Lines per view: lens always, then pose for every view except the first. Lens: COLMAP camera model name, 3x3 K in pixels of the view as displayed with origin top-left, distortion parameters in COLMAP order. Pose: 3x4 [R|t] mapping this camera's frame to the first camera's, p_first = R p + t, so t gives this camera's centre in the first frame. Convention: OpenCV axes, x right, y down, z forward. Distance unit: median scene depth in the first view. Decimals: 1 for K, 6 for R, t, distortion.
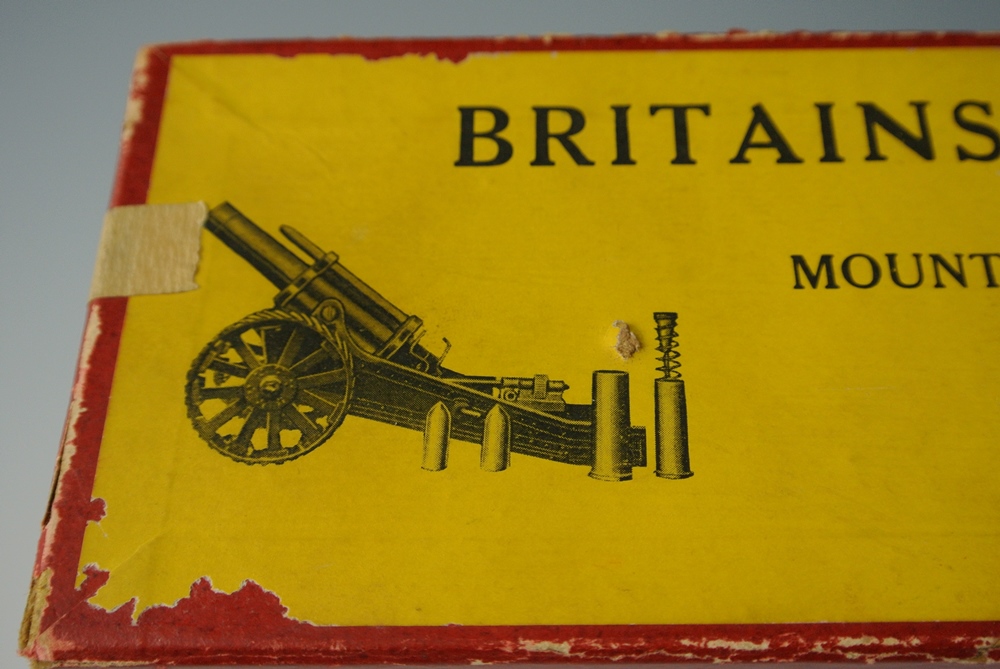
lens RADIAL K [[1210.7, 0, 501.5], [0, 1210.7, 300.9], [0, 0, 1]] dist [-0.050479, 0.000000]
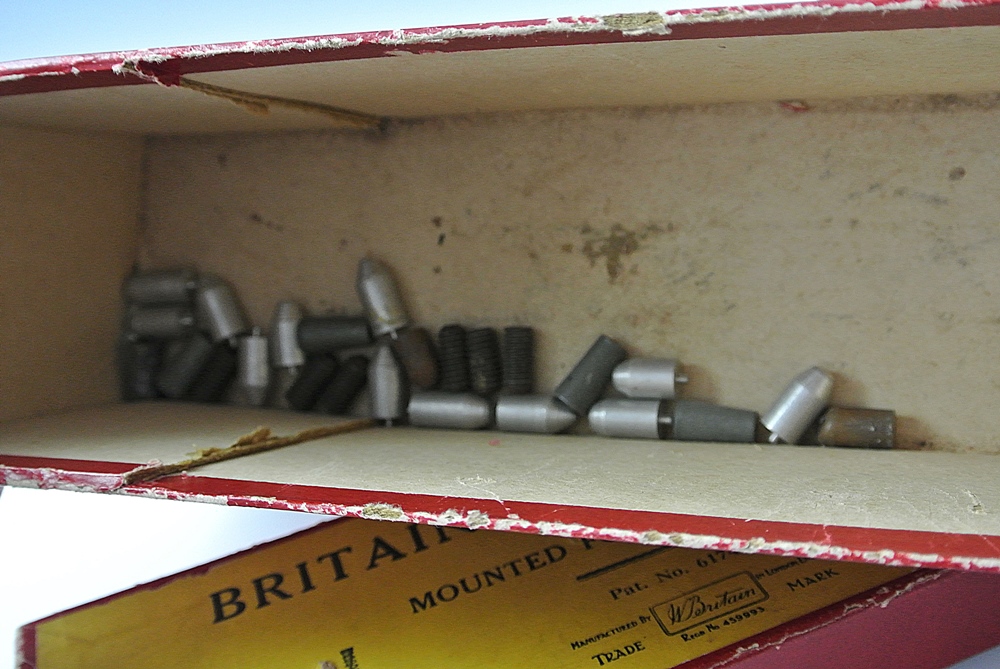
lens RADIAL K [[1210.7, 0, 500.8], [0, 1210.7, 333.4], [0, 0, 1]] dist [-0.050479, 0.000000]
pose [[0.936761, -0.285384, 0.202571, 0.119954], [0.348780, 0.808974, -0.473195, 0.534566], [-0.028832, 0.513923, 0.857352, -0.722932]]
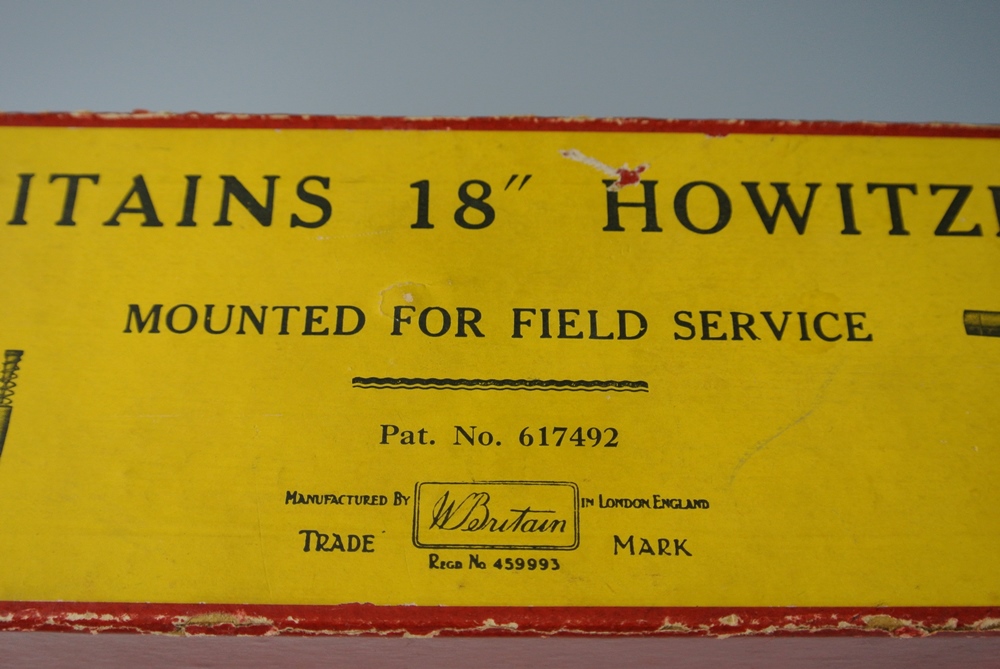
lens RADIAL K [[1210.7, 0, 502.2], [0, 1210.7, 303.6], [0, 0, 1]] dist [-0.050479, 0.000000]
pose [[0.999013, 0.018496, 0.040377, 0.574609], [-0.019372, 0.999583, 0.021419, -0.072866], [-0.039964, -0.022180, 0.998955, -0.243968]]
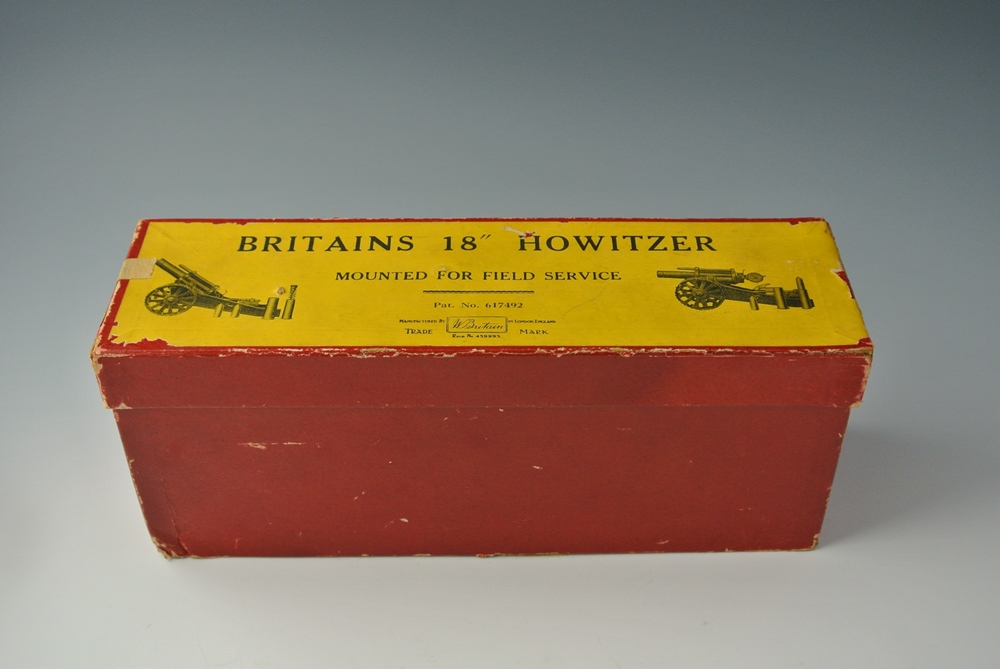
lens RADIAL K [[1210.7, 0, 500.2], [0, 1210.7, 333.8], [0, 0, 1]] dist [-0.050479, 0.000000]
pose [[0.999383, 0.014653, 0.031913, 0.579273], [-0.003516, 0.945969, -0.324239, 1.171714], [-0.034940, 0.323927, 0.945437, -2.030500]]
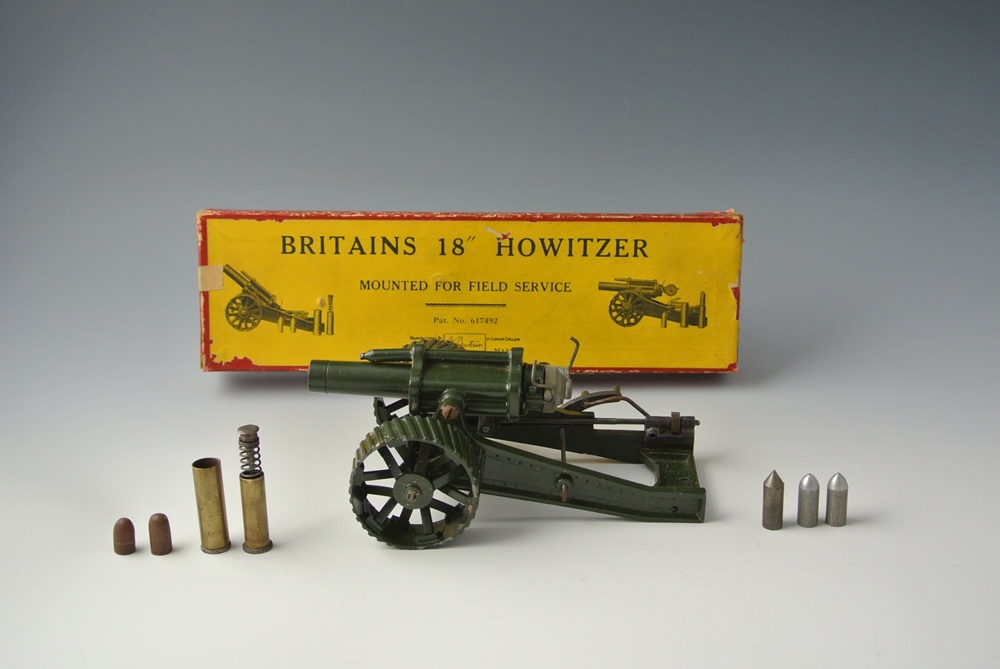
lens RADIAL K [[1210.7, 0, 500.1], [0, 1210.7, 332.2], [0, 0, 1]] dist [-0.050479, 0.000000]
pose [[0.999601, -0.001324, 0.028219, 0.623140], [-0.016500, 0.783467, 0.621214, -2.615563], [-0.022931, -0.621432, 0.783133, -2.542750]]
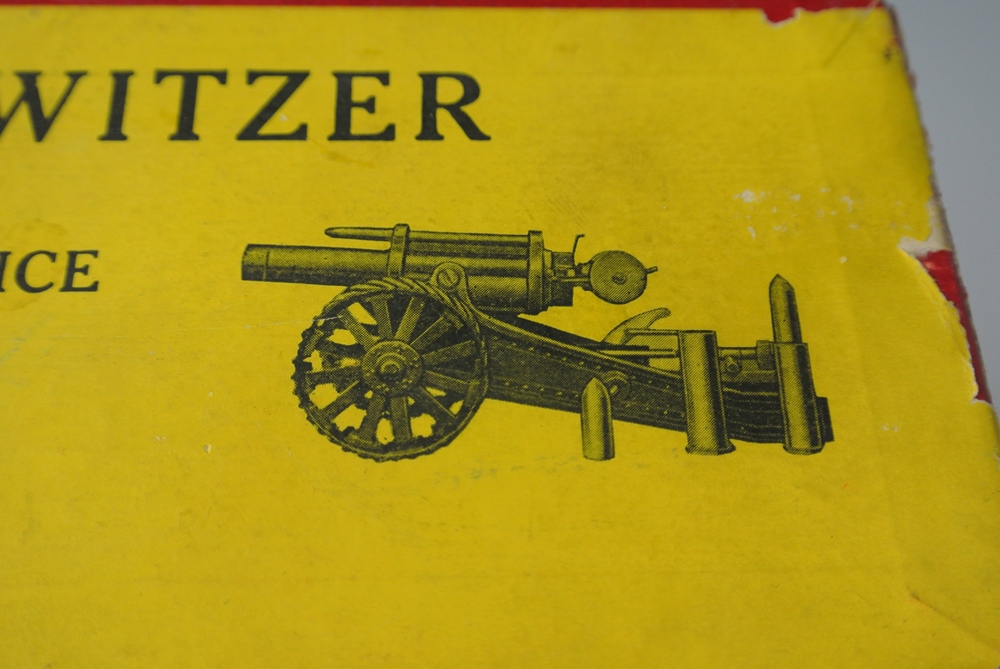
lens RADIAL K [[1210.7, 0, 496.0], [0, 1210.7, 301.7], [0, 0, 1]] dist [-0.050479, 0.000000]
pose [[0.996683, 0.000166, 0.081385, 1.210279], [-0.001971, 0.999754, 0.022101, -0.027285], [-0.081361, -0.022188, 0.996438, 0.116942]]
